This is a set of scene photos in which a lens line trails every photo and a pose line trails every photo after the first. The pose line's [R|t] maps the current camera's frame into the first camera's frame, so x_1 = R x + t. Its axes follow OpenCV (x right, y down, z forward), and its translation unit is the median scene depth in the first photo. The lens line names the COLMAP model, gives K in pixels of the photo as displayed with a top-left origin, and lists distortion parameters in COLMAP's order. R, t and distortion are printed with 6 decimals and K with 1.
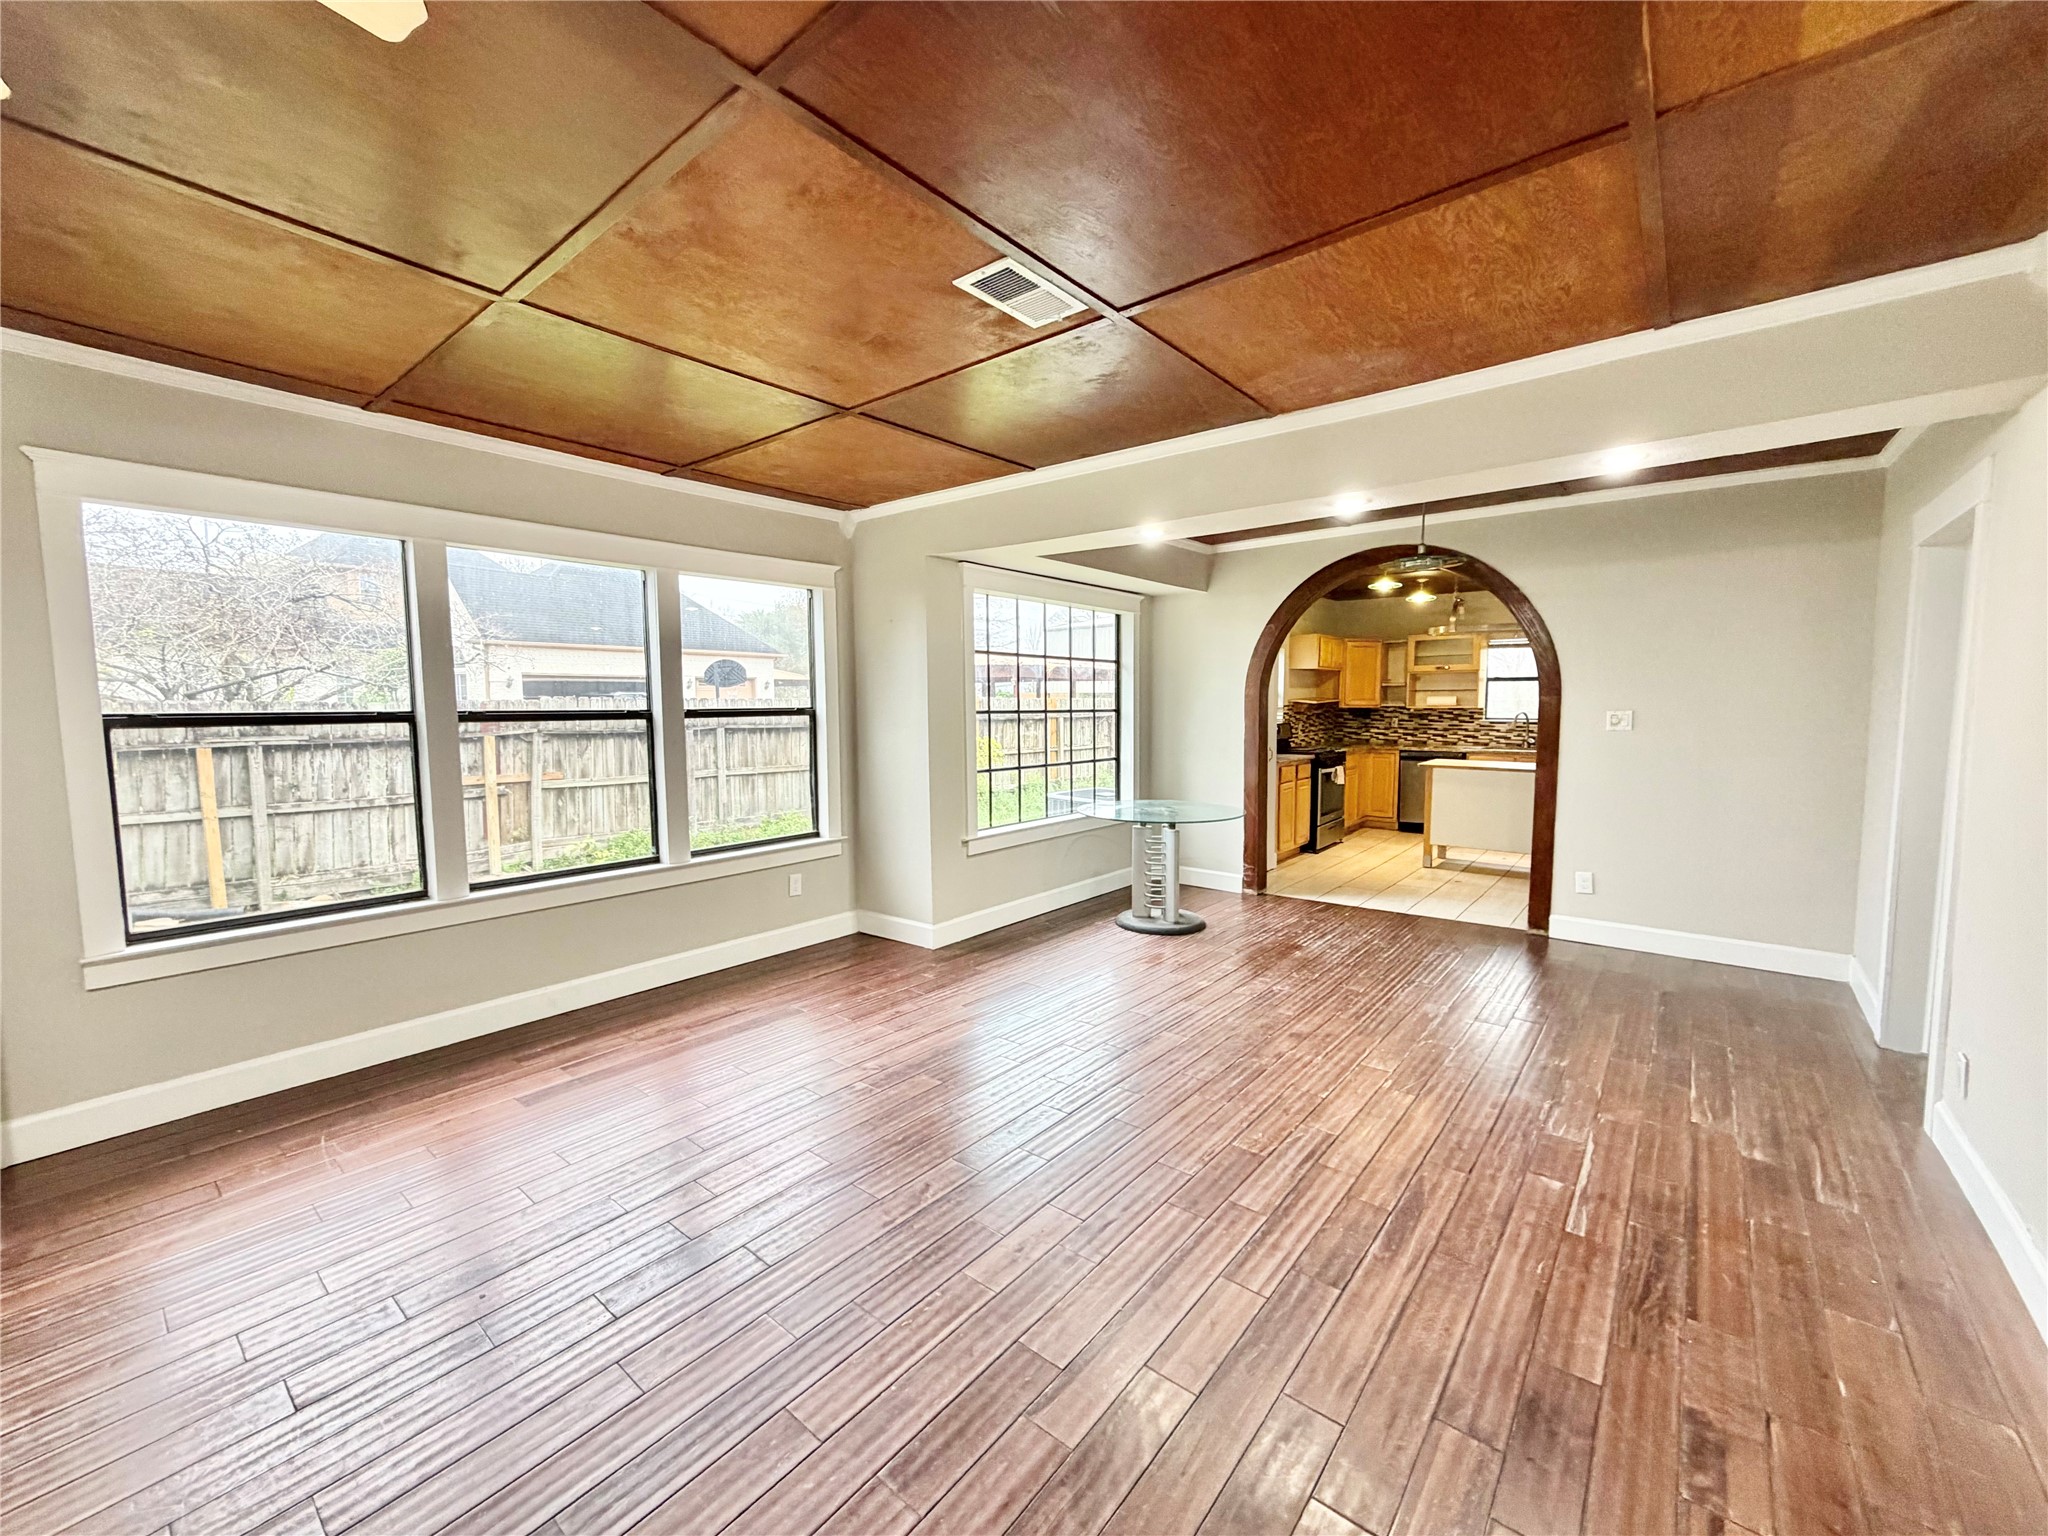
lens RADIAL K [[817.8, 0, 1022.3], [0, 817.8, 767.9], [0, 0, 1]] dist [-0.002028, -0.000100]
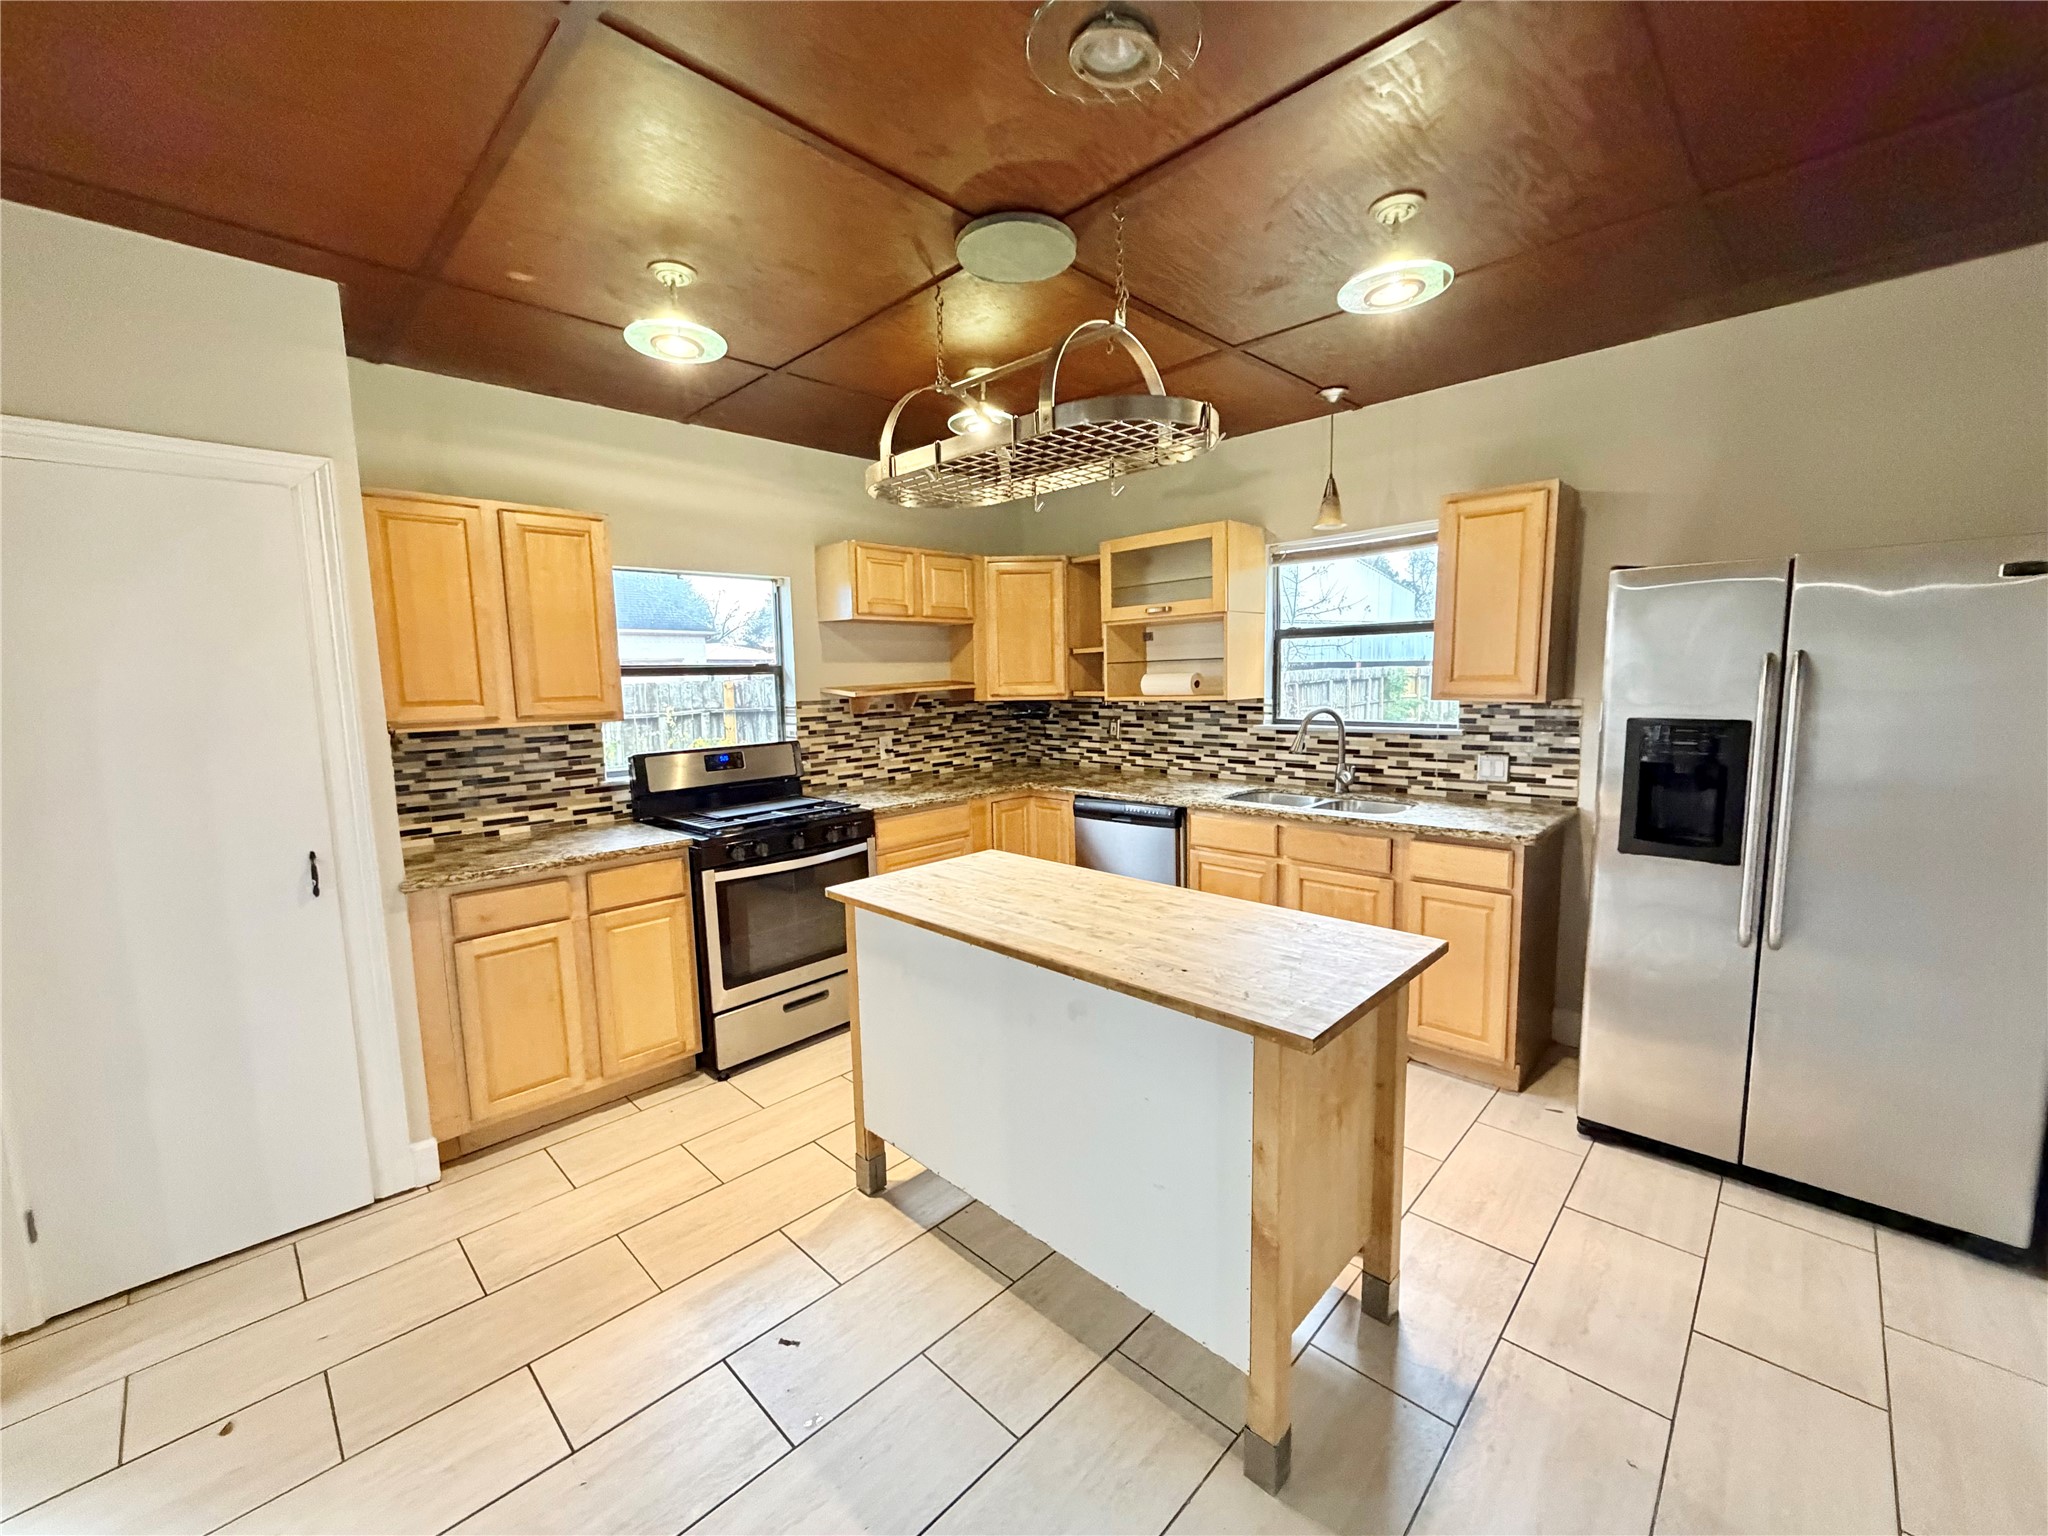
lens RADIAL K [[817.8, 0, 1022.3], [0, 817.8, 767.9], [0, 0, 1]] dist [-0.002028, -0.000100]
pose [[0.995892, -0.007521, -0.090232, 0.554013], [0.010025, 0.999576, 0.027337, -0.057205], [0.089988, -0.028129, 0.995546, 0.636786]]
